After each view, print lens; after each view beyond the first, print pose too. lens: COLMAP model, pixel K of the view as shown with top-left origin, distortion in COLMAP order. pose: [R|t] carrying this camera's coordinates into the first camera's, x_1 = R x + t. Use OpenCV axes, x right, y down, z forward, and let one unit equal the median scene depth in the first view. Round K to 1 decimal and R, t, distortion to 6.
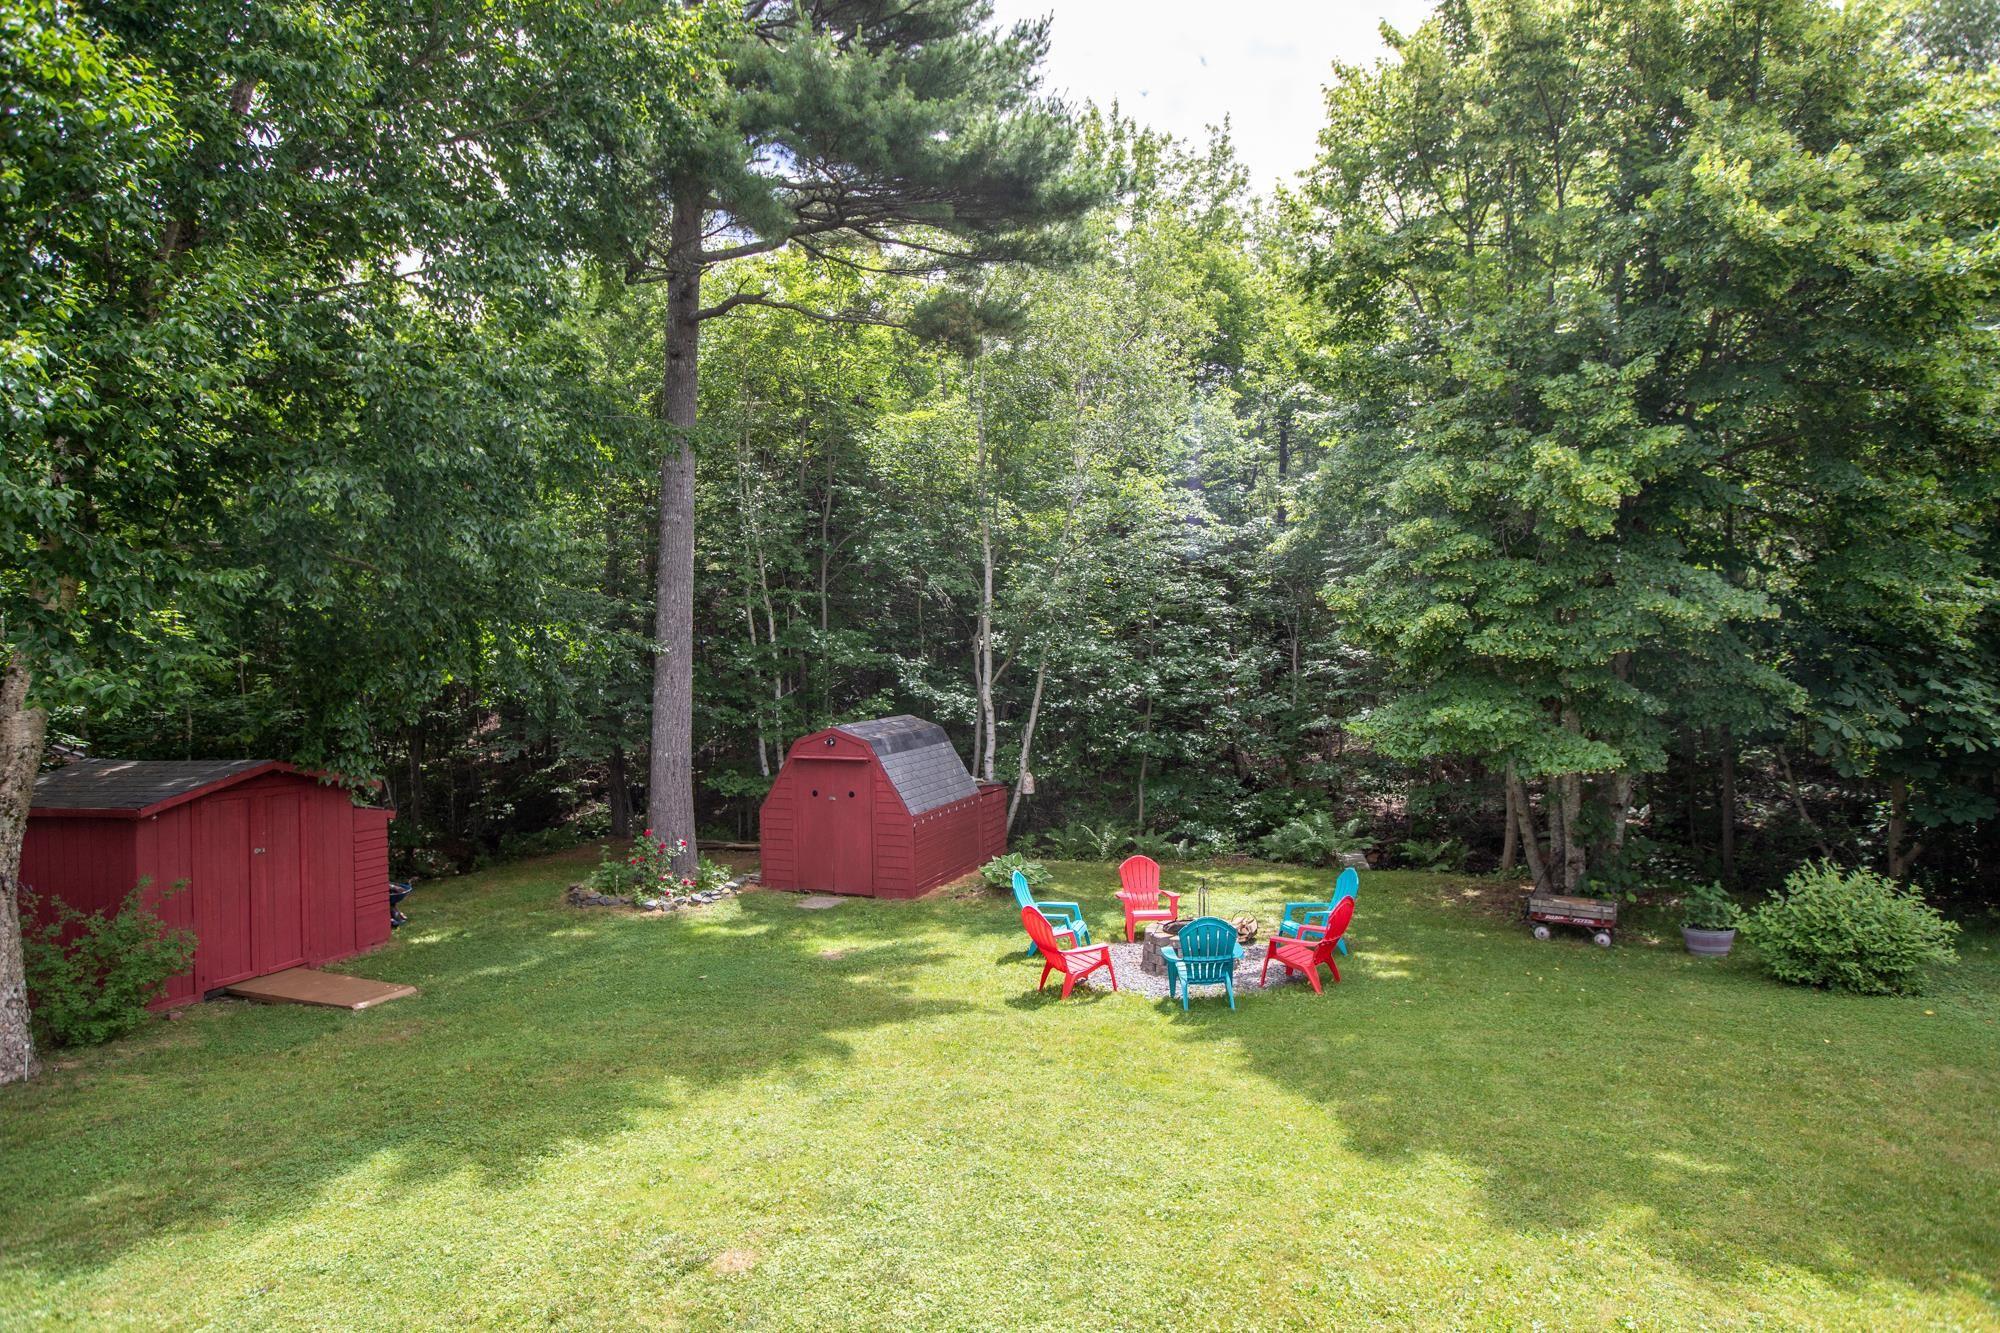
lens RADIAL K [[1081.2, 0, 1000.0], [0, 1081.2, 666.5], [0, 0, 1]] dist [-0.061570, 0.043055]
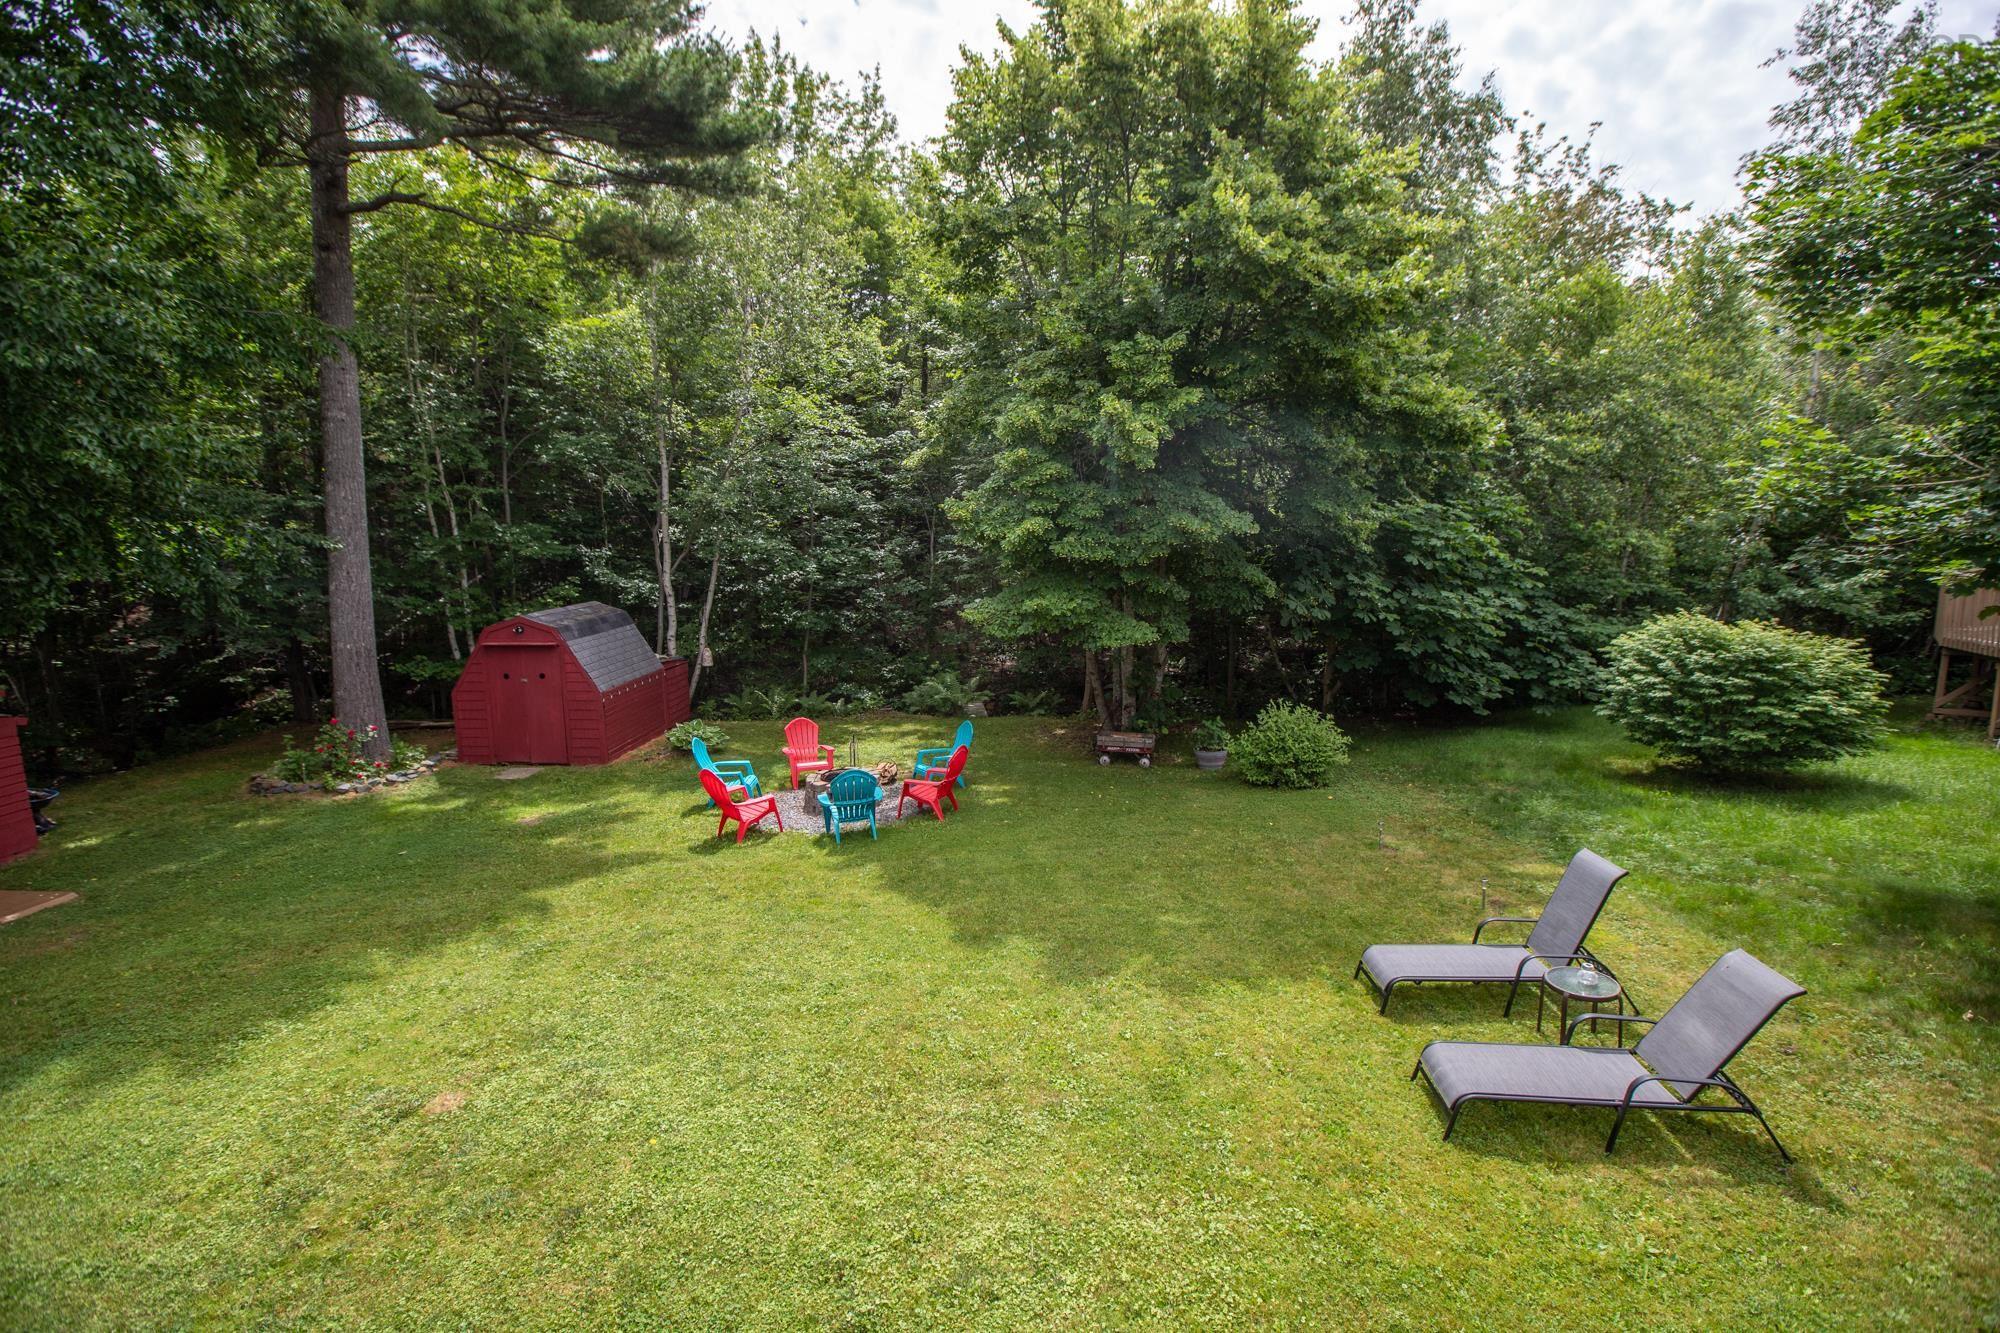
lens RADIAL K [[903.7, 0, 1000.0], [0, 903.7, 666.5], [0, 0, 1]] dist [-0.057741, 0.019818]
pose [[0.944888, -0.038192, 0.325158, 0.013850], [-0.006215, 0.990901, 0.134447, -0.022909], [-0.327334, -0.129058, 0.936054, -0.019911]]
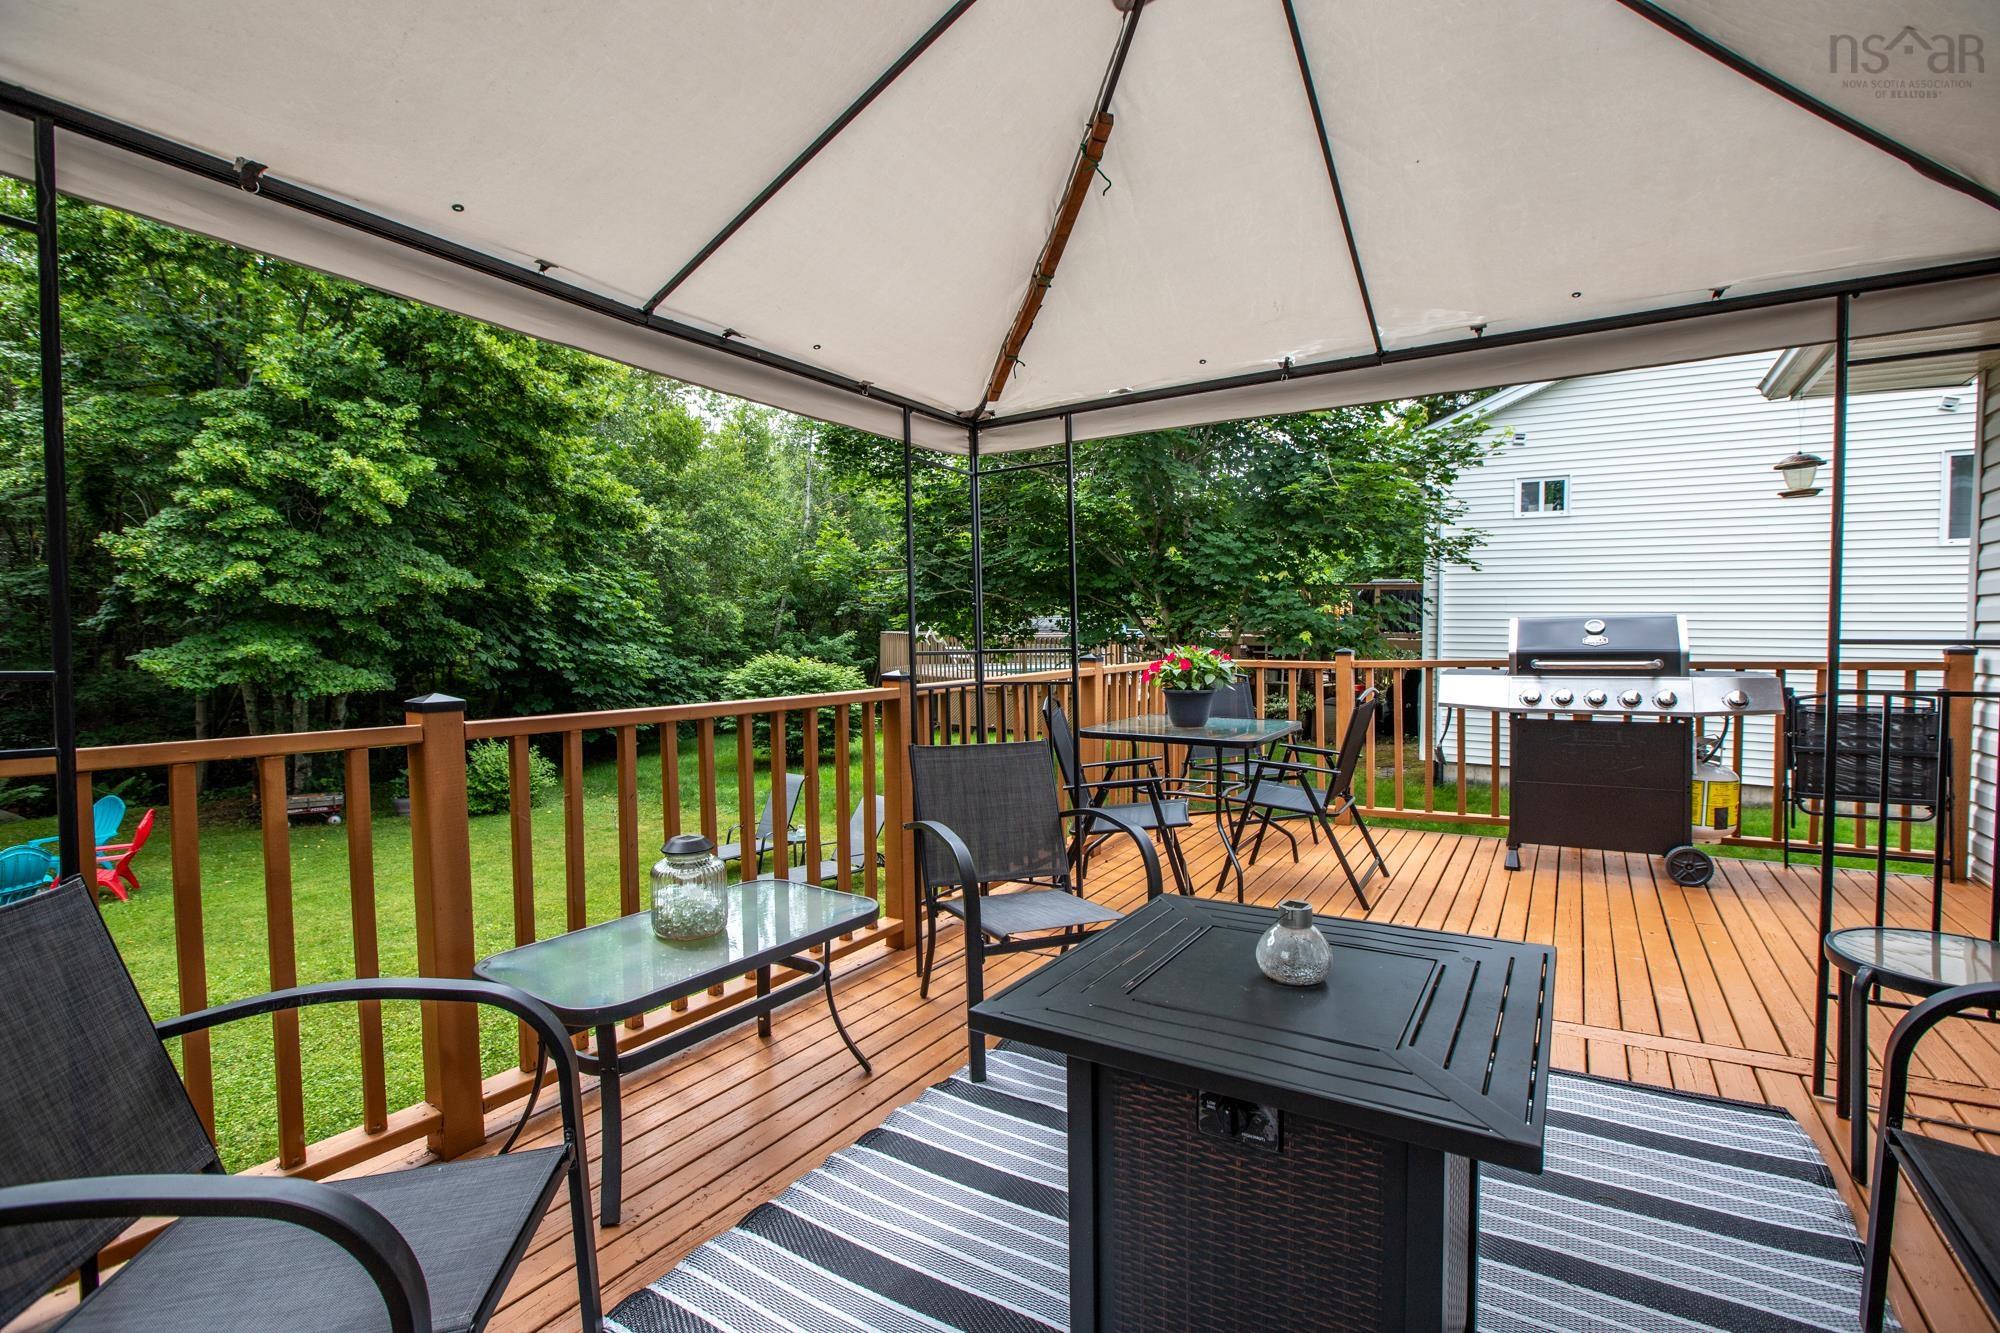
lens RADIAL K [[911.7, 0, 1000.0], [0, 911.7, 666.5], [0, 0, 1]] dist [-0.005435, -0.000045]
pose [[0.250367, -0.026060, 0.967800, -0.341540], [-0.006033, 0.999576, 0.028476, 0.025122], [-0.968132, -0.012968, 0.250103, -0.098425]]
